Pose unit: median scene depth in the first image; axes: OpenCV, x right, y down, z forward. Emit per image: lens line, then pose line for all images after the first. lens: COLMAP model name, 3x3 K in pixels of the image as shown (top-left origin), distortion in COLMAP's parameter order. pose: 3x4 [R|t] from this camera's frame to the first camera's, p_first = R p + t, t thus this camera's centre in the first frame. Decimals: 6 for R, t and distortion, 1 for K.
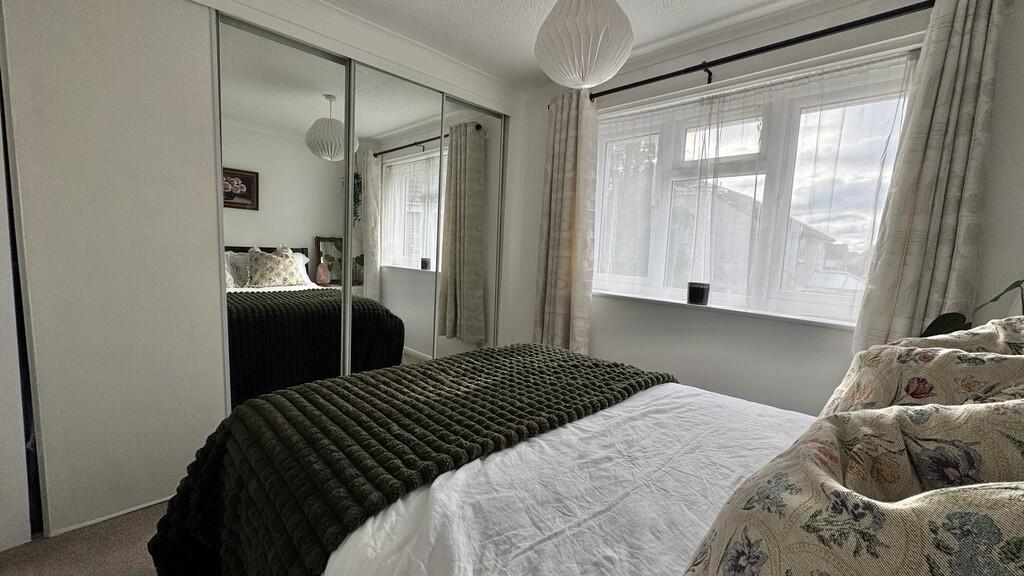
lens RADIAL K [[406.0, 0, 502.5], [0, 406.0, 293.6], [0, 0, 1]] dist [-0.006378, 0.001250]
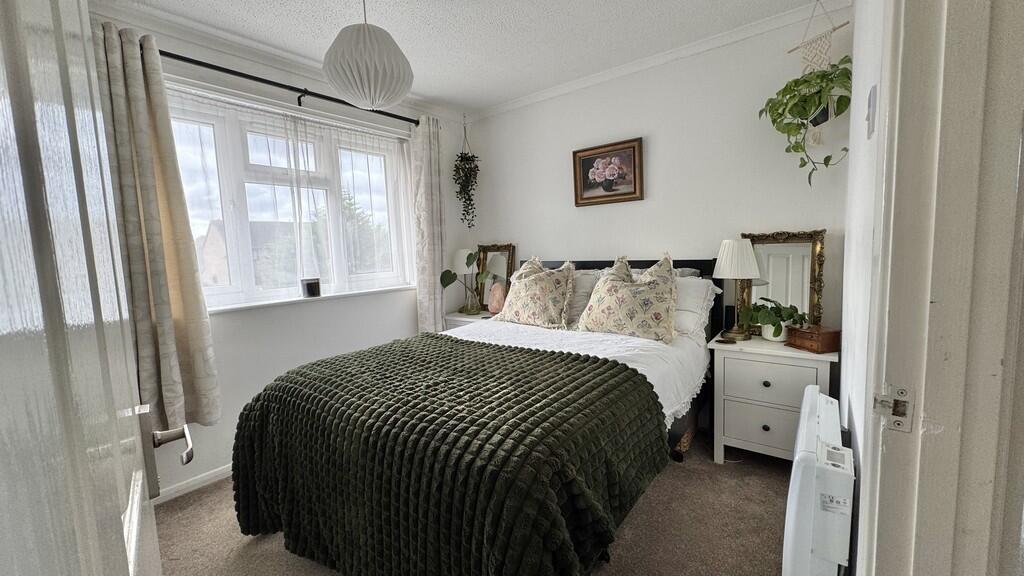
lens RADIAL K [[406.0, 0, 507.7], [0, 406.0, 284.9], [0, 0, 1]] dist [-0.006378, 0.001250]
pose [[-0.143475, -0.135227, 0.980372, -0.745051], [0.138799, 0.978080, 0.155224, -0.112866], [-0.979872, 0.158345, -0.121560, 0.616083]]
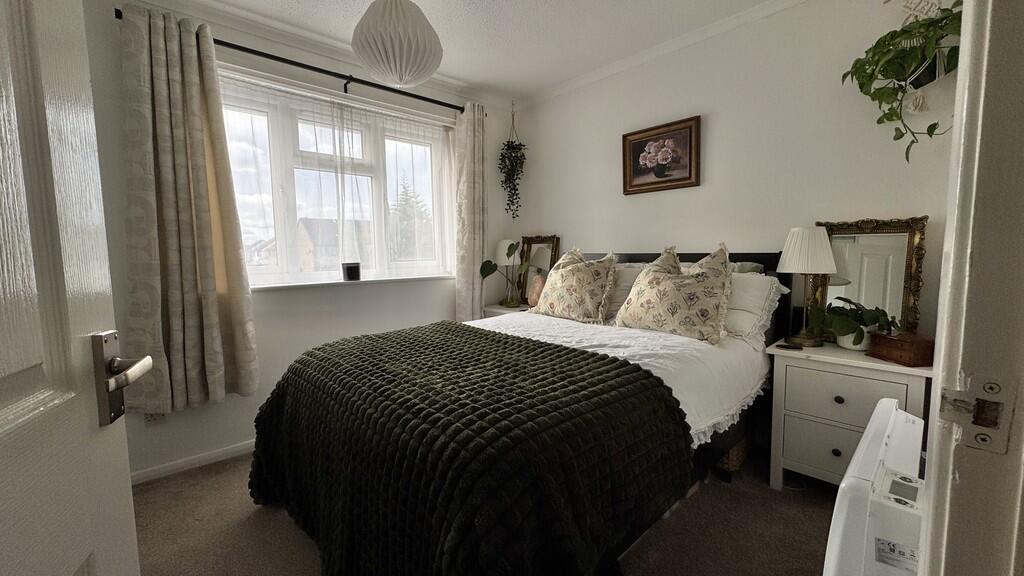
lens RADIAL K [[406.0, 0, 507.2], [0, 406.0, 284.5], [0, 0, 1]] dist [-0.006378, 0.001250]
pose [[0.015891, -0.133282, 0.990951, -0.699461], [0.123451, 0.983754, 0.130335, -0.063223], [-0.992223, 0.120263, 0.032086, 0.540410]]
